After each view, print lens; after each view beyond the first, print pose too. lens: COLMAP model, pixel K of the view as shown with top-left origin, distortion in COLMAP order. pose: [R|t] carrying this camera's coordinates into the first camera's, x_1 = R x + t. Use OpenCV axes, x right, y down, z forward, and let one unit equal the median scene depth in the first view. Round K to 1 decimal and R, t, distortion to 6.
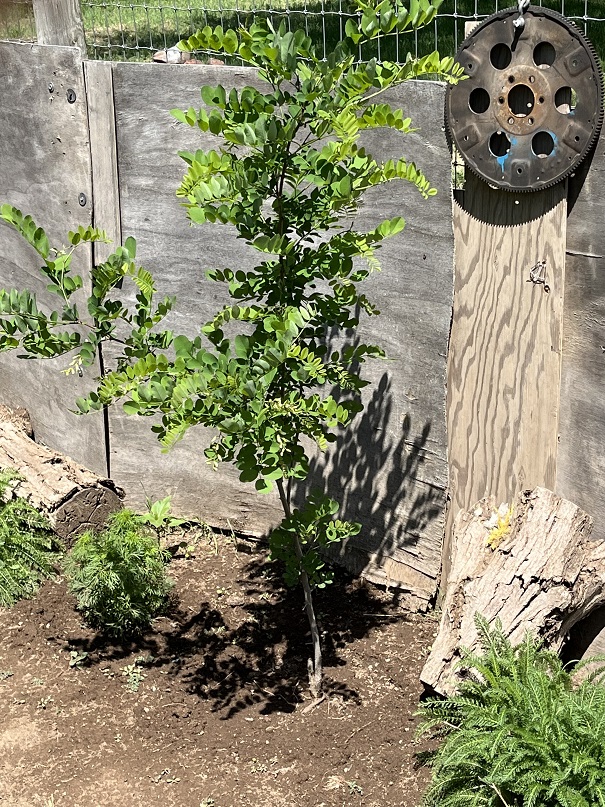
lens RADIAL K [[1400.4, 0, 303.9], [0, 1400.4, 402.4], [0, 0, 1]] dist [0.044198, 0.000000]
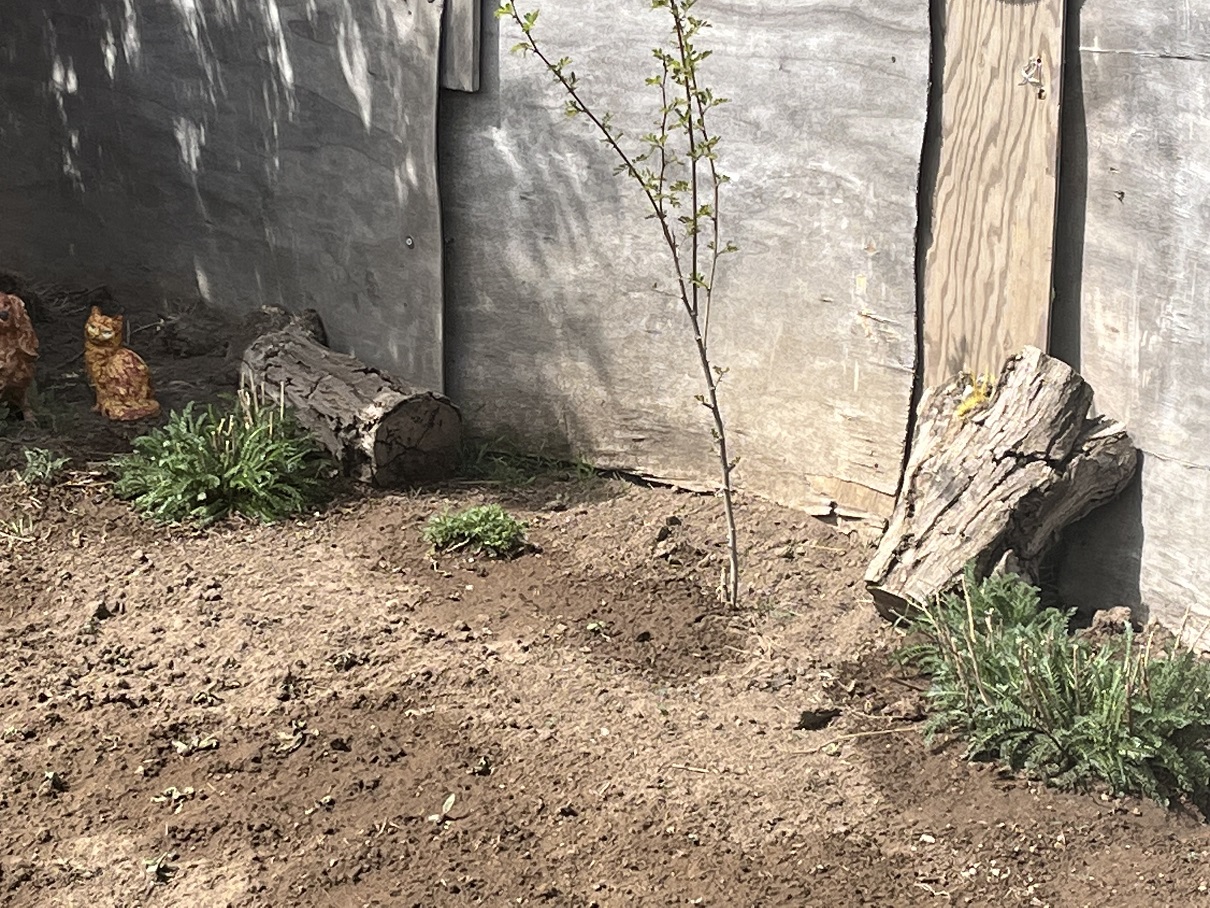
lens RADIAL K [[3206.5, 0, 603.5], [0, 3206.5, 455.6], [0, 0, 1]] dist [0.289026, 0.000000]
pose [[0.998529, 0.039536, -0.037112, 0.000782], [-0.041588, 0.997549, -0.056268, 0.231487], [0.034797, 0.057729, 0.997726, -0.808516]]
